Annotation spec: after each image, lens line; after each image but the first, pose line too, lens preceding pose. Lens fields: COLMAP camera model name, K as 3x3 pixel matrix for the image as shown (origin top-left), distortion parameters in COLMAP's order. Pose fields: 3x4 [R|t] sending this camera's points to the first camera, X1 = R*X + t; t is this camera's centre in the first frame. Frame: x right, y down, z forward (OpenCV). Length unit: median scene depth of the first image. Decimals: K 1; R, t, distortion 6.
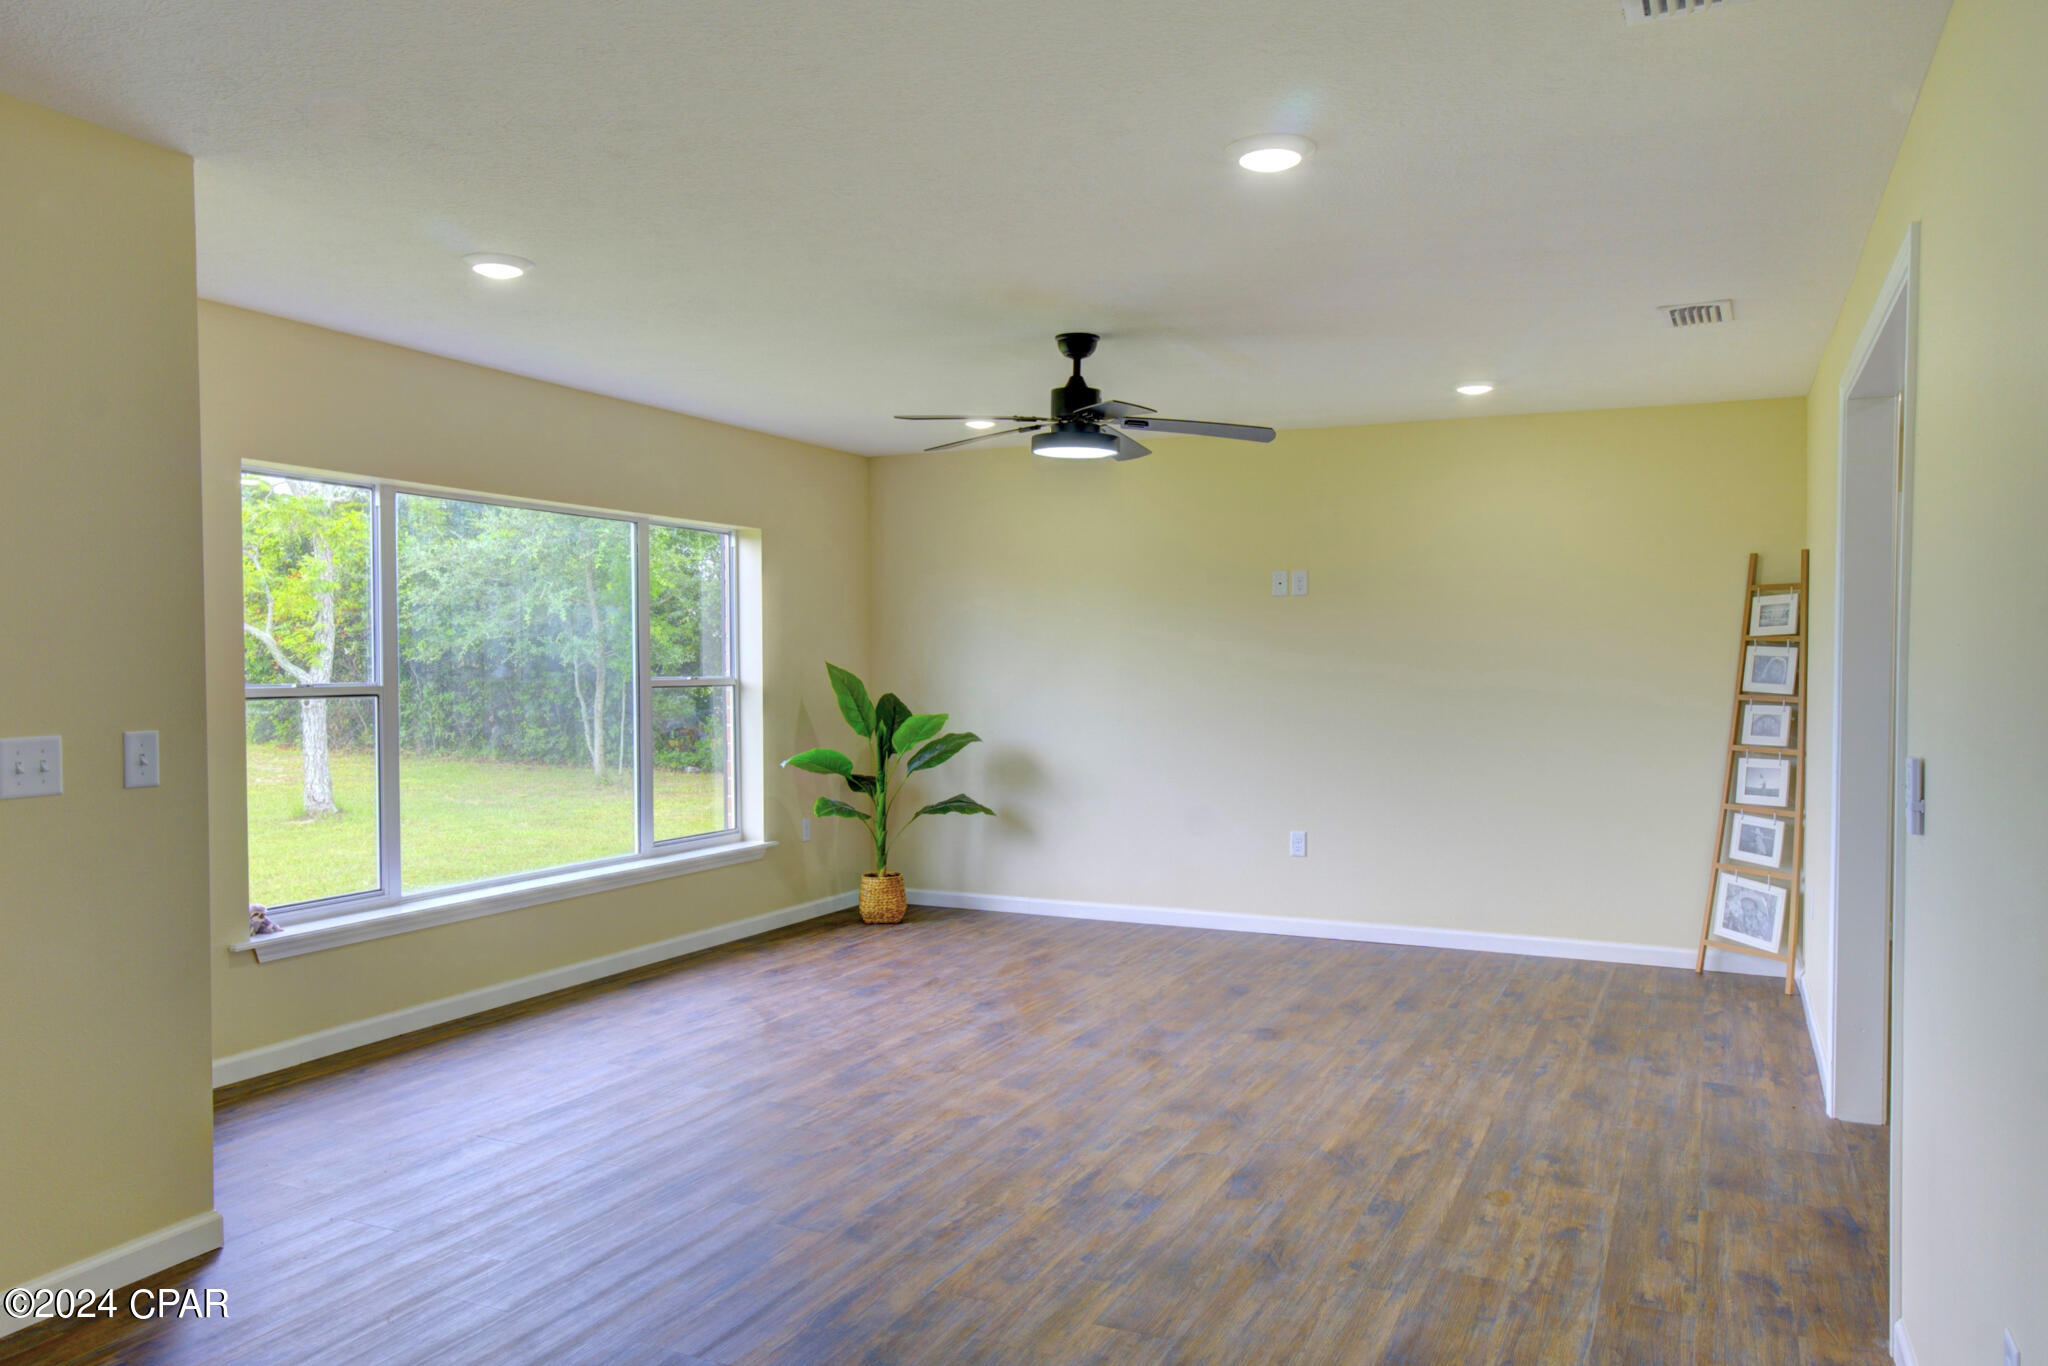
lens RADIAL K [[1386.5, 0, 1020.4], [0, 1386.5, 685.0], [0, 0, 1]] dist [0.003847, 0.001034]
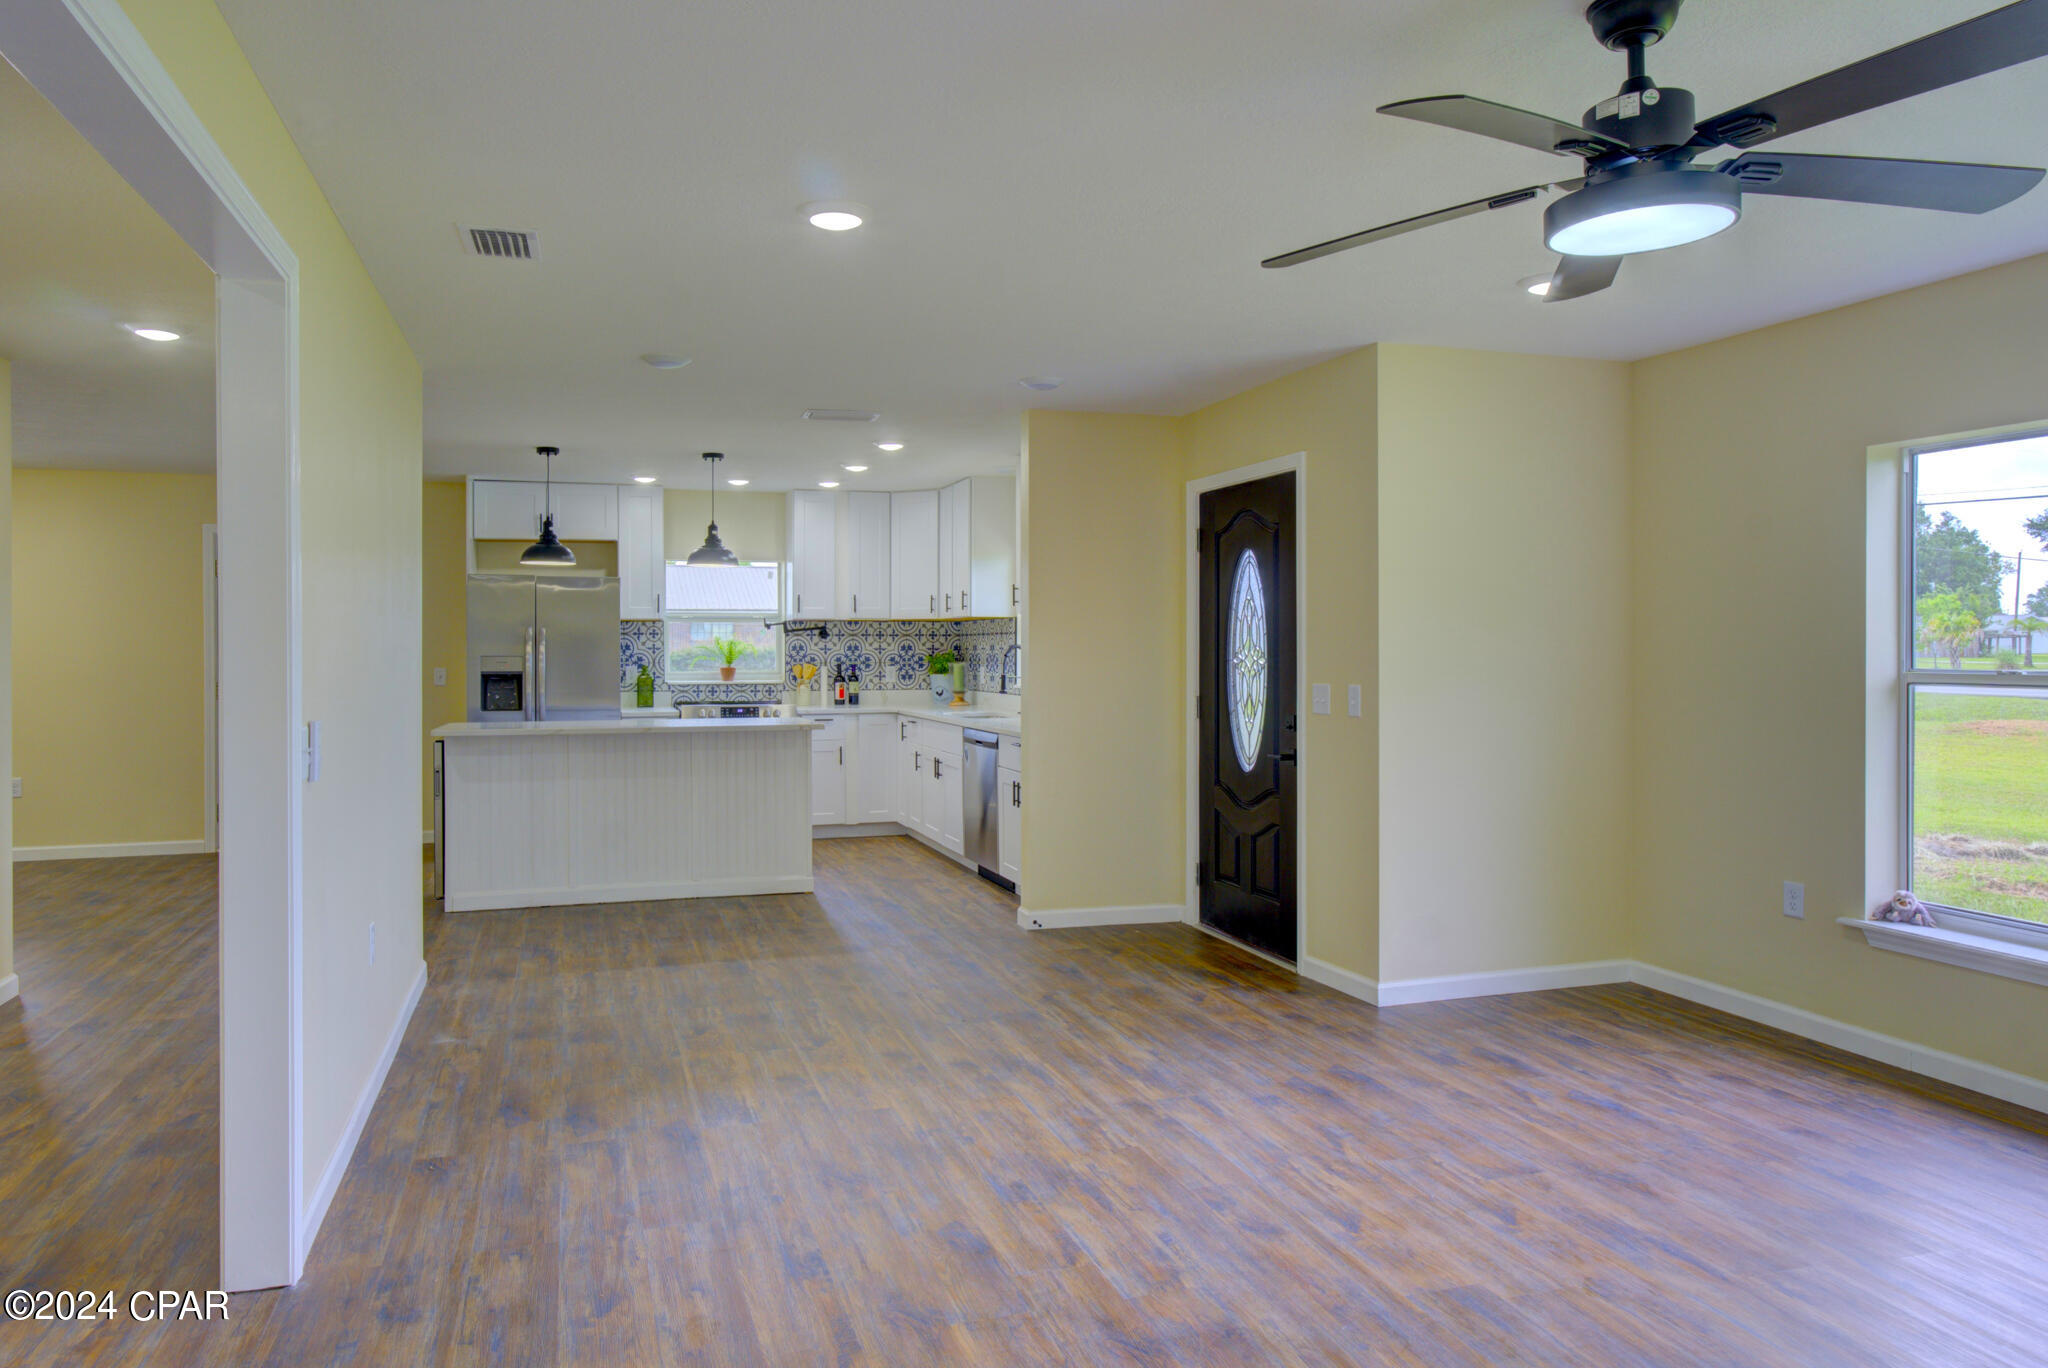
lens RADIAL K [[1569.0, 0, 1021.7], [0, 1569.0, 676.0], [0, 0, 1]] dist [-0.015568, -0.004286]
pose [[-0.740442, 0.011394, -0.672024, 0.812654], [-0.011380, 0.999500, 0.029485, -0.018653], [0.672024, 0.029479, -0.739942, 1.798017]]
